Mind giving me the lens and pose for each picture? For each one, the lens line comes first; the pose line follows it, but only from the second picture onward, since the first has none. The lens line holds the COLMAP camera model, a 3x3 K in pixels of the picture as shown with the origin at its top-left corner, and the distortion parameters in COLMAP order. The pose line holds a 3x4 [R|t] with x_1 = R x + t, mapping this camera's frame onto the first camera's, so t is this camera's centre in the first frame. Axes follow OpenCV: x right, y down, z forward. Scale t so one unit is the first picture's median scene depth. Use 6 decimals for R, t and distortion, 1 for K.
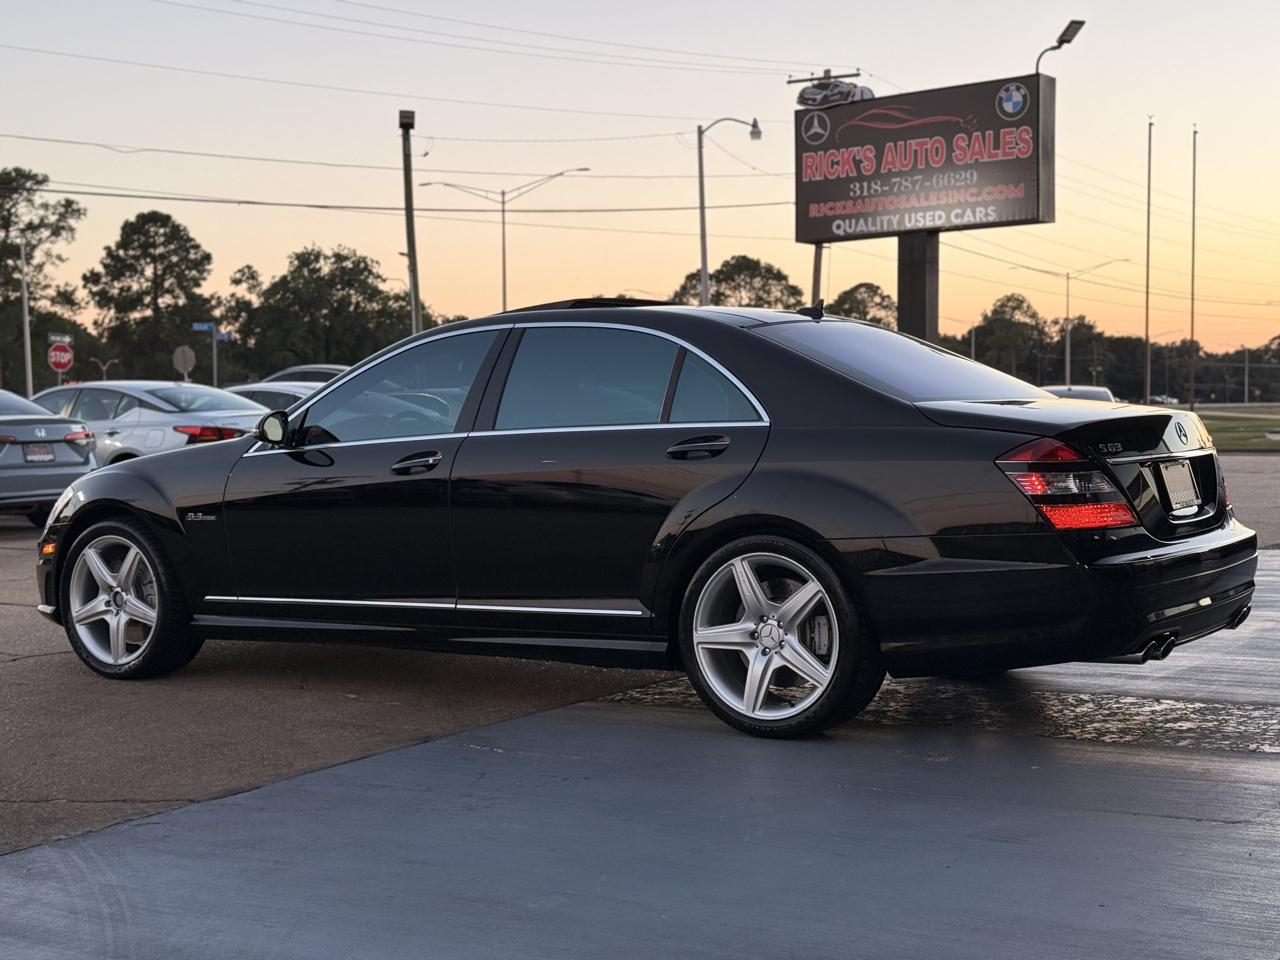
lens RADIAL K [[1767.9, 0, 638.7], [0, 1767.9, 495.0], [0, 0, 1]] dist [0.188169, -0.315665]
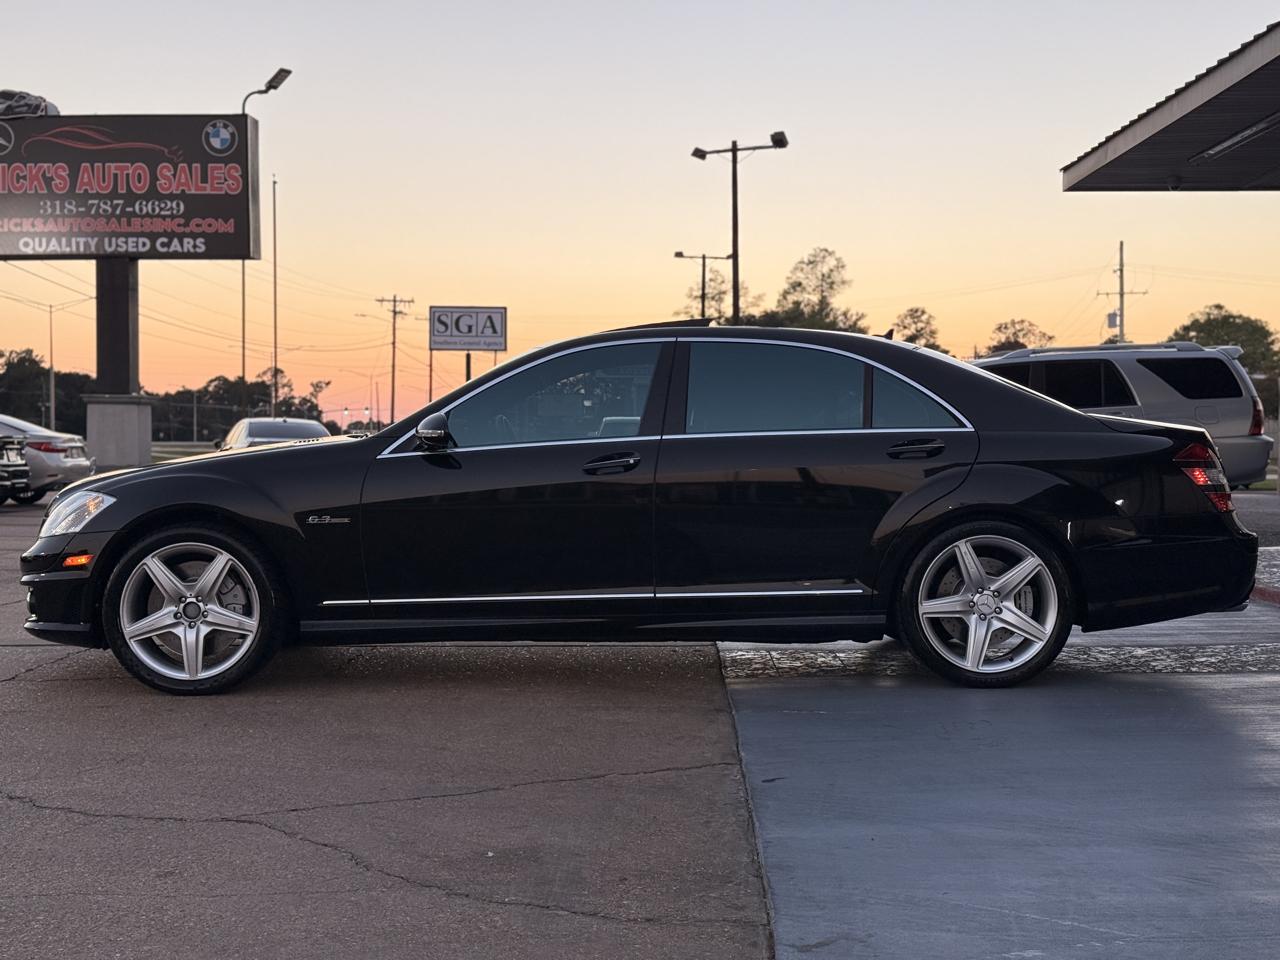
lens RADIAL K [[1767.9, 0, 638.7], [0, 1767.9, 495.0], [0, 0, 1]] dist [0.188169, -0.315665]
pose [[0.837250, -0.003411, 0.546809, -0.146659], [0.015001, 0.999747, -0.016732, 0.004040], [-0.546614, 0.022211, 0.837090, 0.020162]]
